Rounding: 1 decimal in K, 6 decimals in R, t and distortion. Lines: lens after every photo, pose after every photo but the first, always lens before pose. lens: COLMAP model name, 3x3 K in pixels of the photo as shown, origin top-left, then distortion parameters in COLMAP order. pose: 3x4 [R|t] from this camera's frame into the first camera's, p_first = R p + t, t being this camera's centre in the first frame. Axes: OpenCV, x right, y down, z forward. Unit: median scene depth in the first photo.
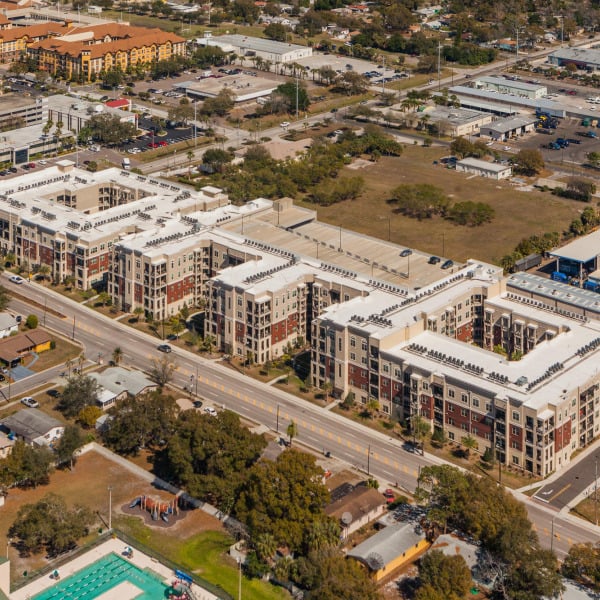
lens RADIAL K [[1177.7, 0, 300.0], [0, 1177.7, 300.0], [0, 0, 1]] dist [-0.004611, -0.296495]
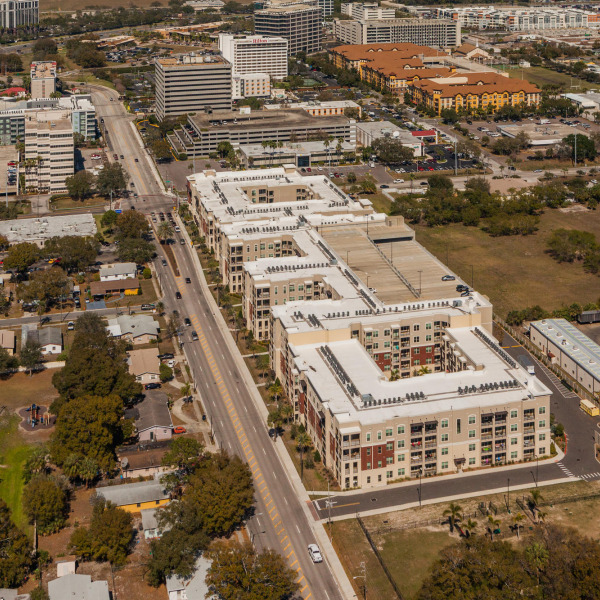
lens RADIAL K [[966.0, 0, 300.0], [0, 966.0, 300.0], [0, 0, 1]] dist [-0.036231, -0.146562]
pose [[0.837703, 0.196931, -0.509383, 0.307234], [-0.203002, 0.978175, 0.044323, -0.022835], [0.506994, 0.066277, 0.859398, 0.126503]]
